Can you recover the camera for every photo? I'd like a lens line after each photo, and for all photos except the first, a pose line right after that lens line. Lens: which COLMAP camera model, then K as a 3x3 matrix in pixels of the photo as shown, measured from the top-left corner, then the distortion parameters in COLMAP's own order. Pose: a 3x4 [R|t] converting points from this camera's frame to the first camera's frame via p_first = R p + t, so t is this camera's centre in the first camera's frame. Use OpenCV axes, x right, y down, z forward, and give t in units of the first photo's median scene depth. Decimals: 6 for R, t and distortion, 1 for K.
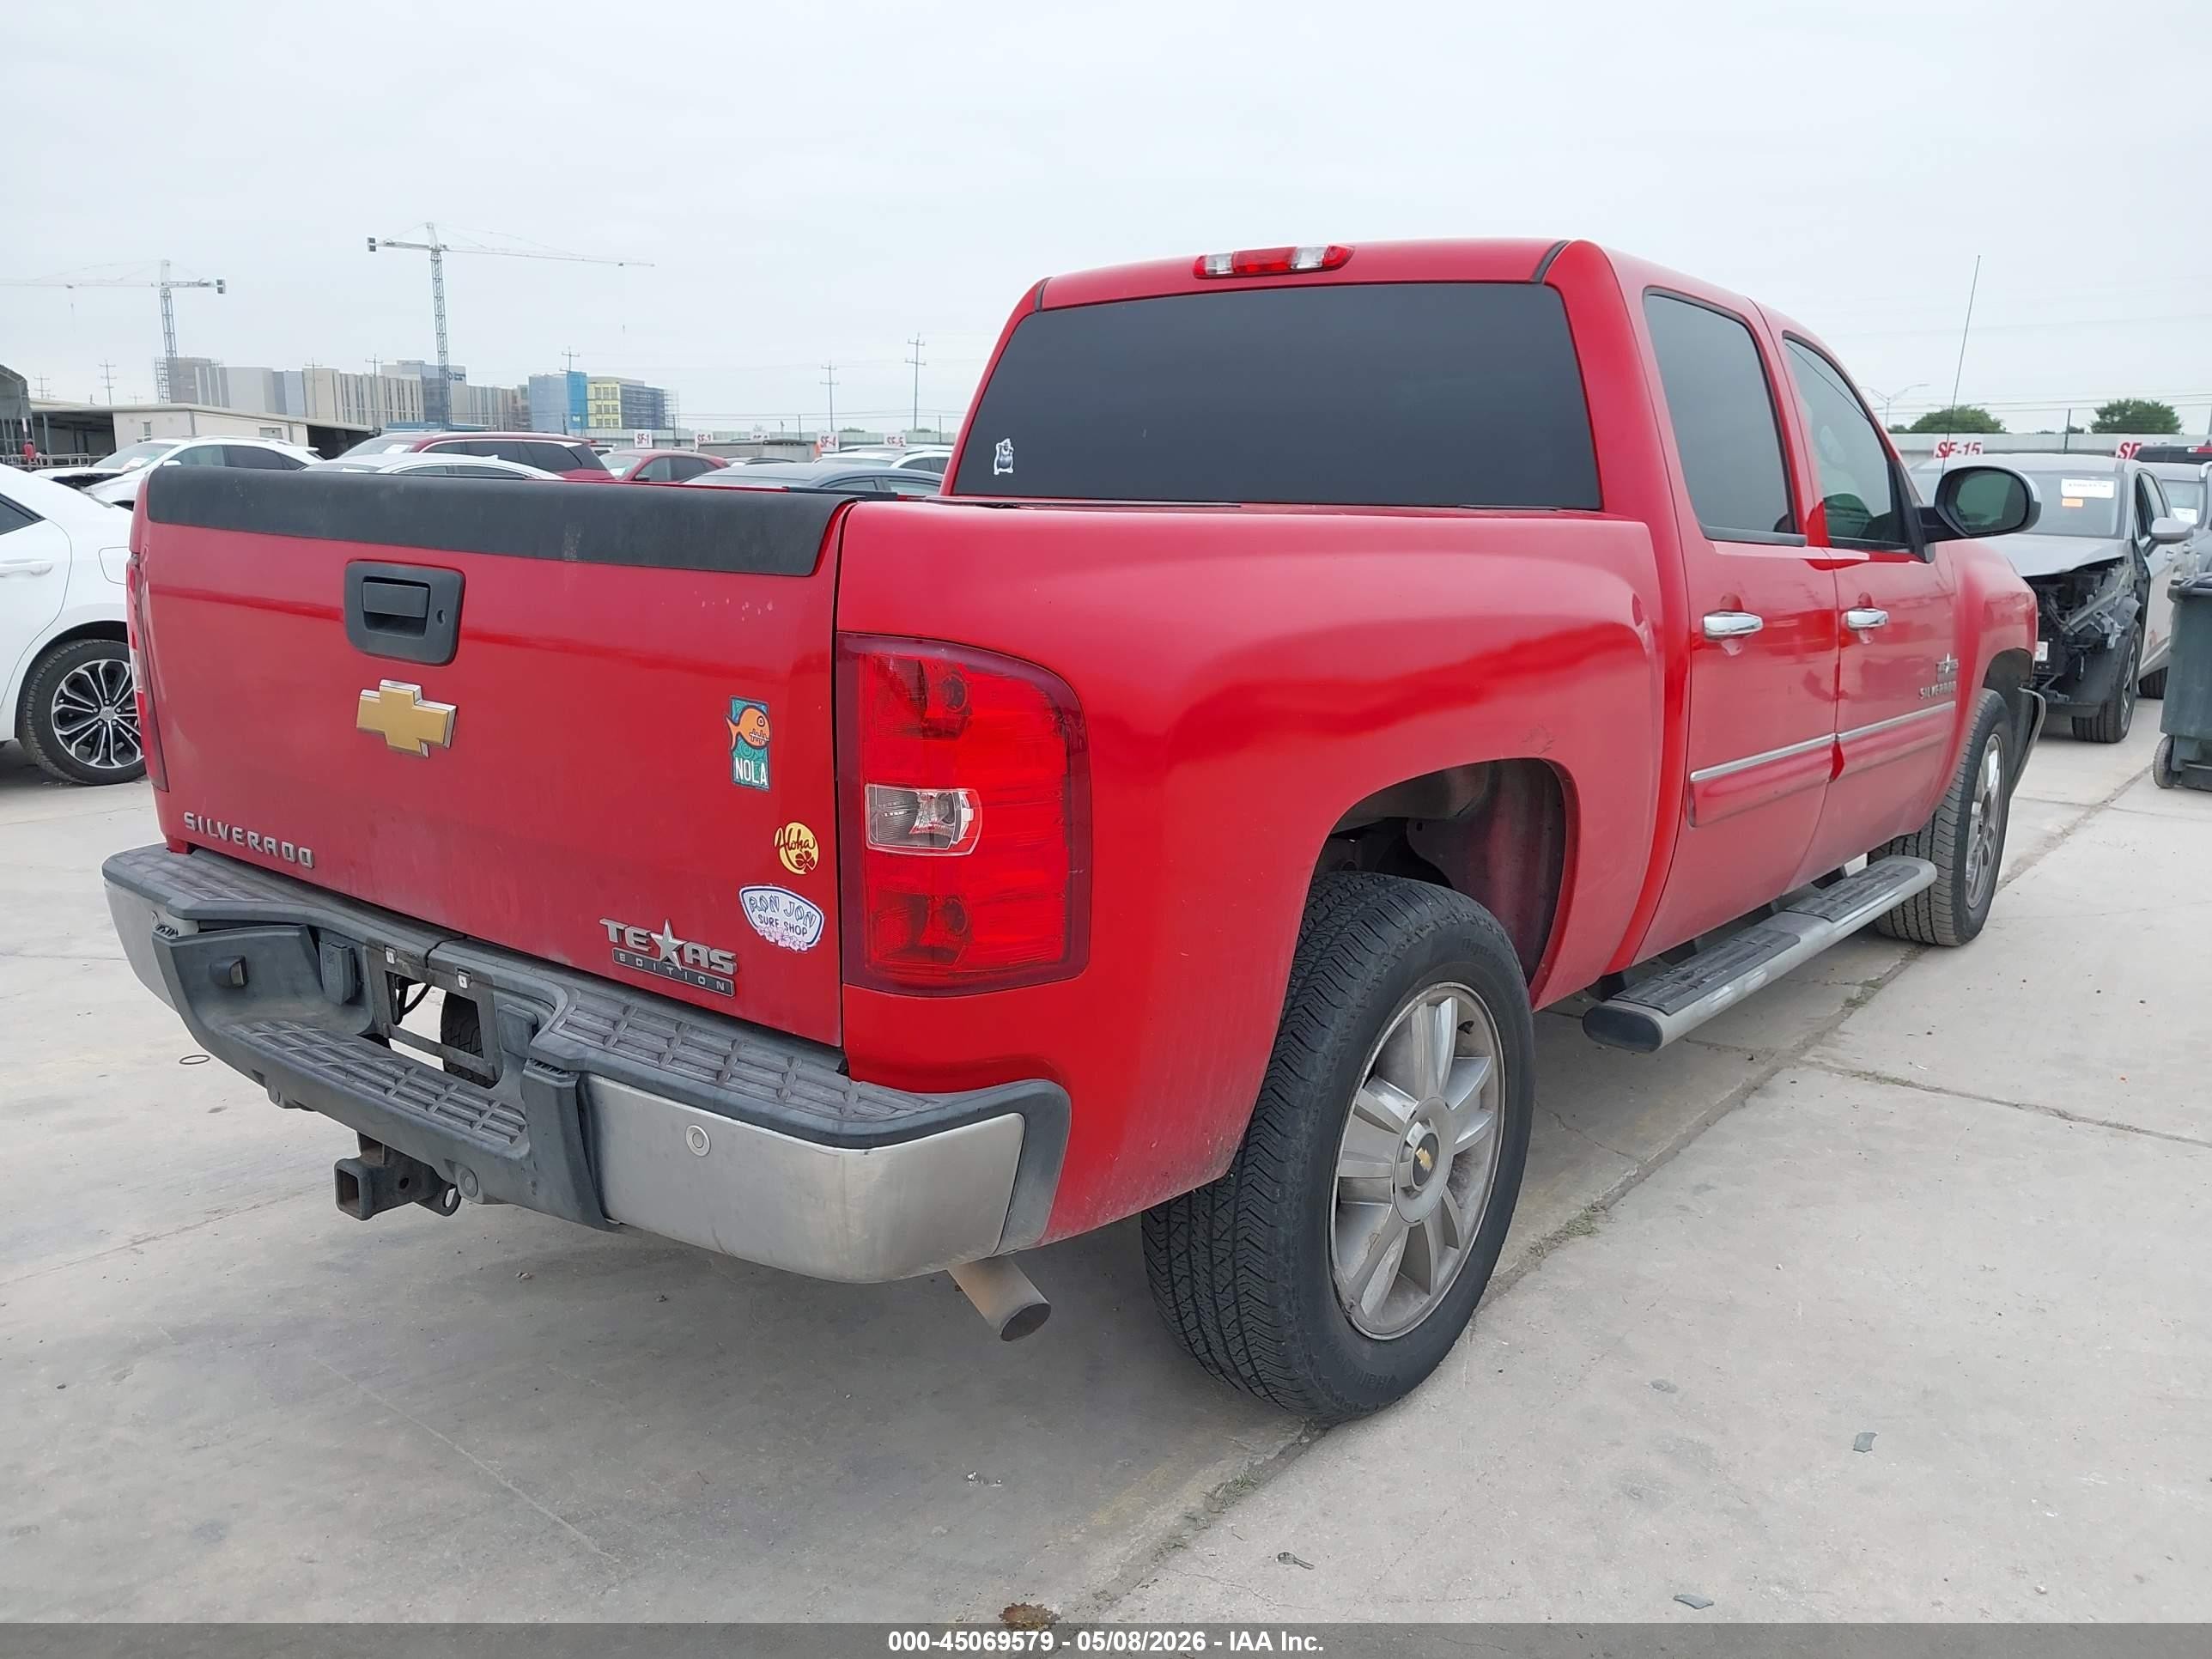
lens RADIAL K [[1761.3, 0, 1081.9], [0, 1761.3, 792.5], [0, 0, 1]] dist [0.028271, -0.031235]
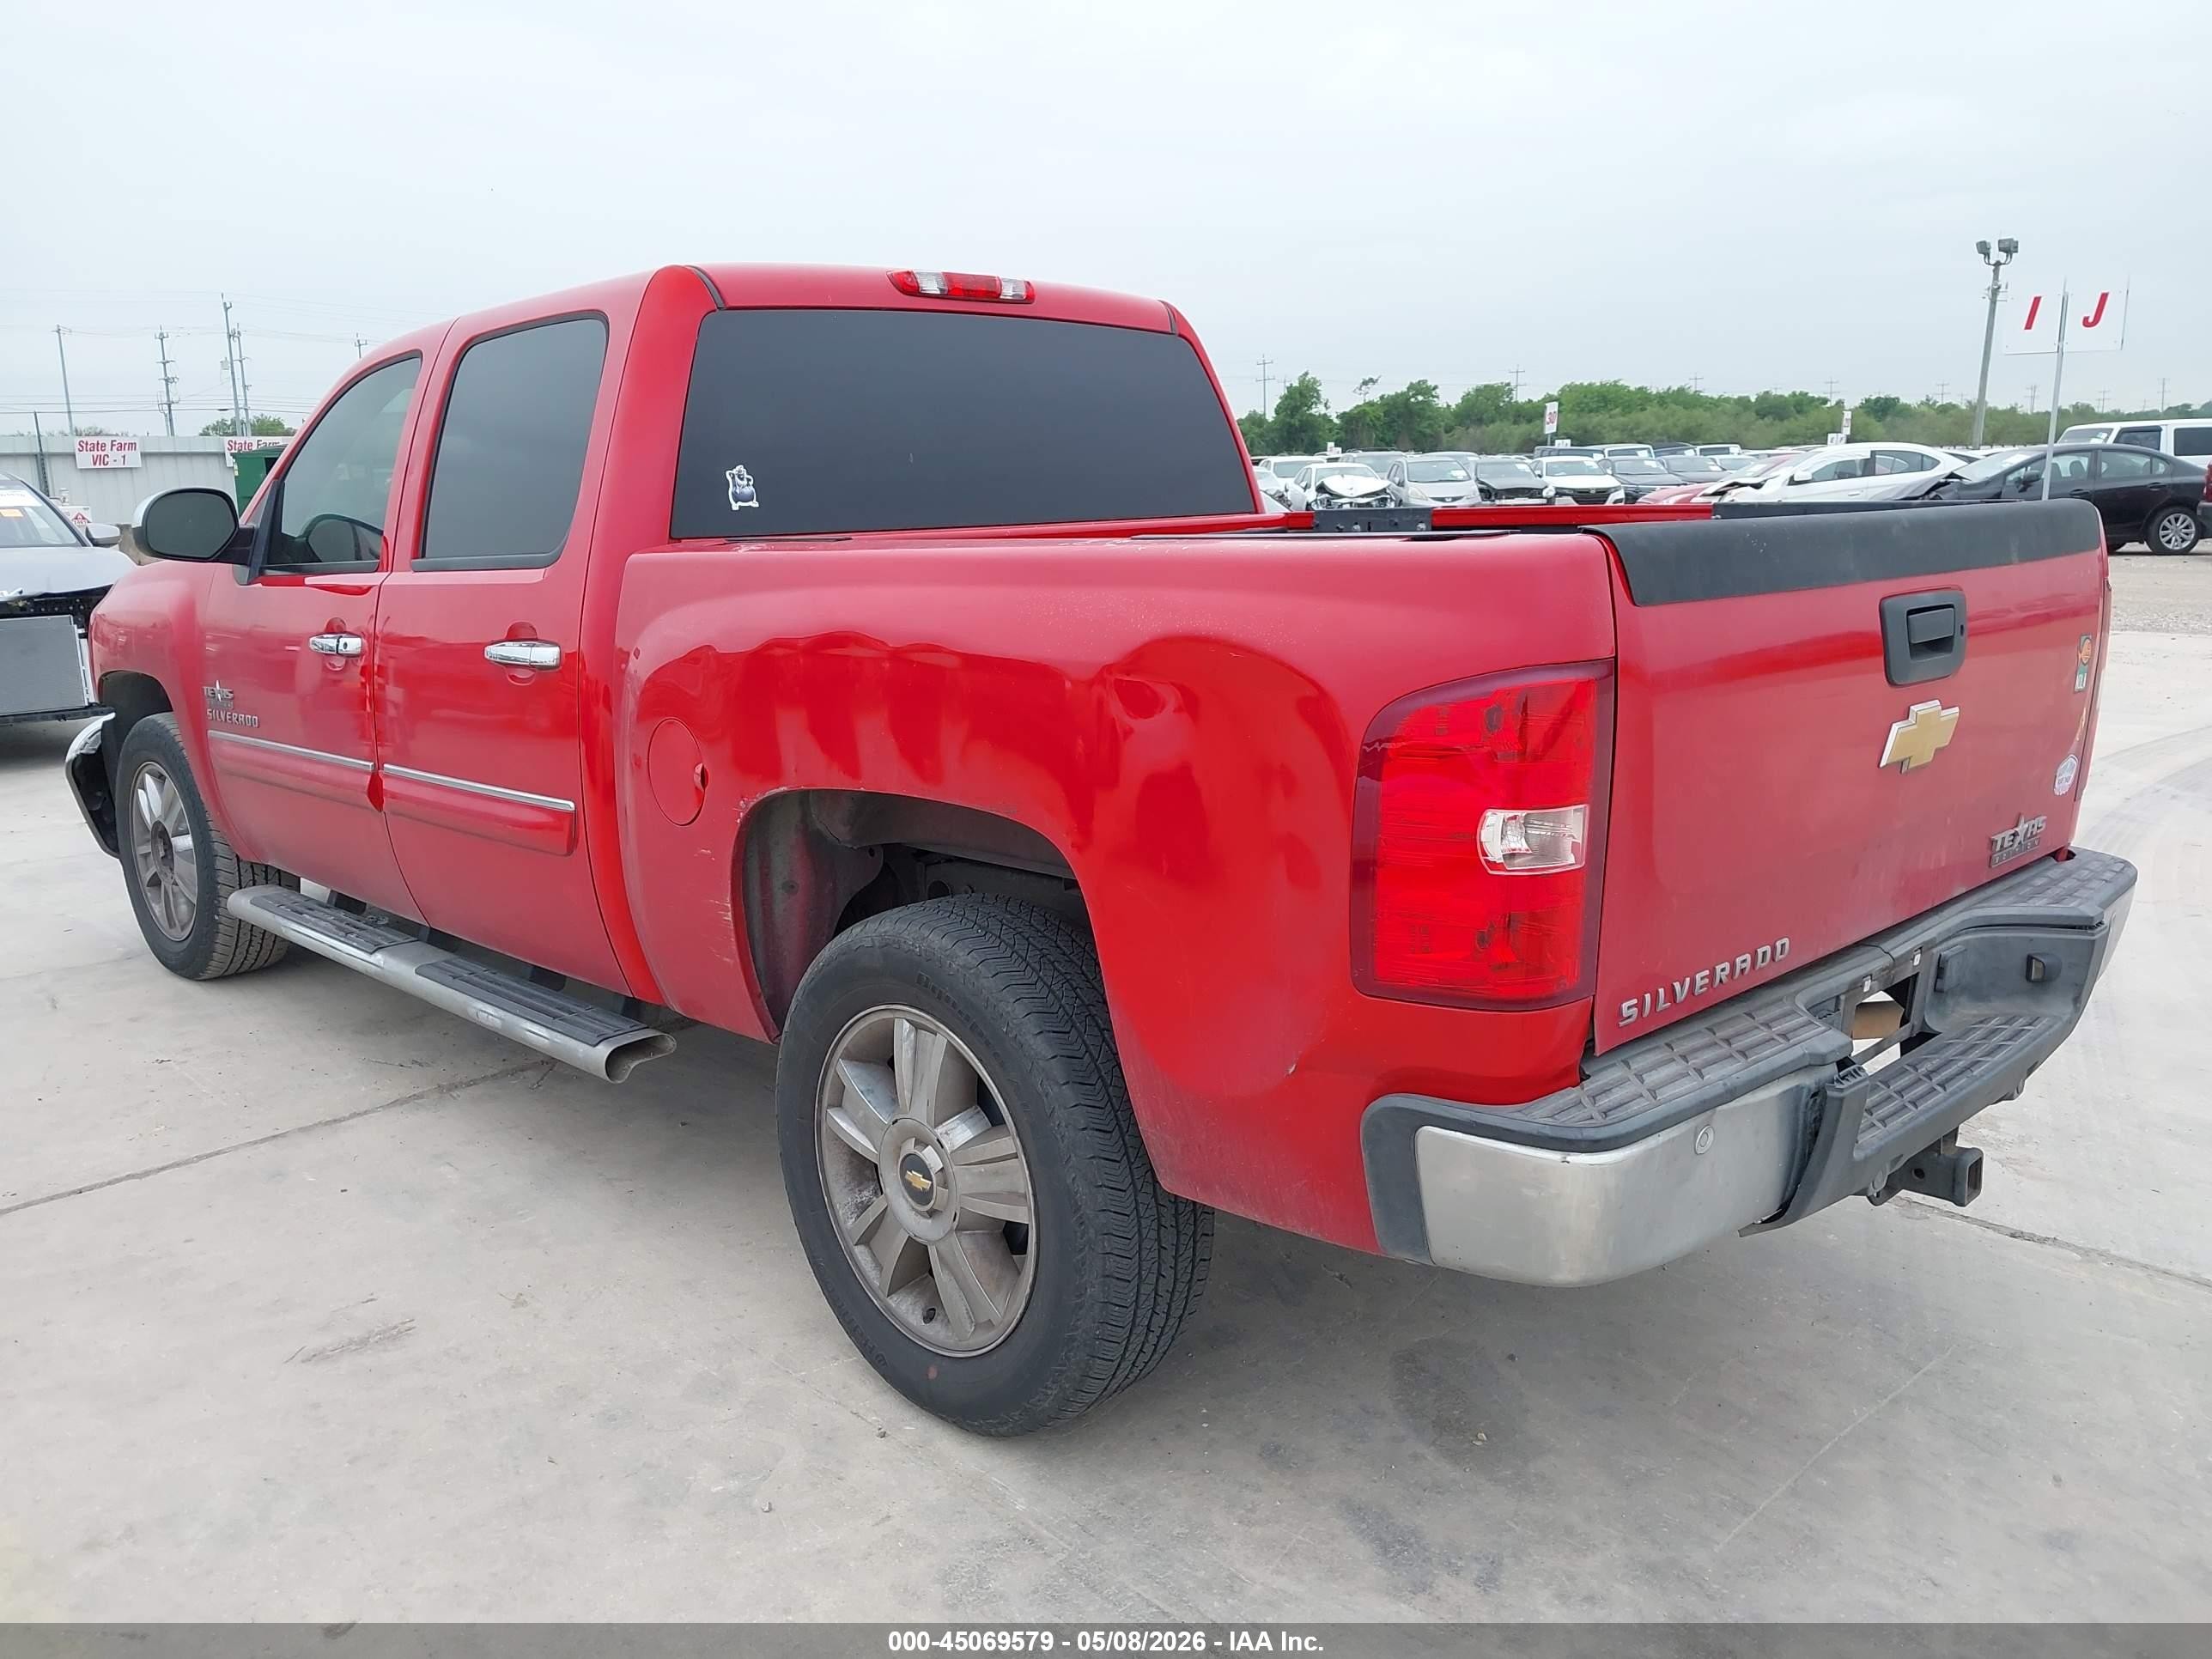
lens RADIAL K [[1761.3, 0, 1083.1], [0, 1761.3, 792.9], [0, 0, 1]] dist [0.028271, -0.031235]
pose [[0.126569, -0.202179, 0.971135, -1.338372], [0.201172, 0.963896, 0.174453, -0.266755], [-0.971345, 0.173285, 0.162672, 1.189184]]
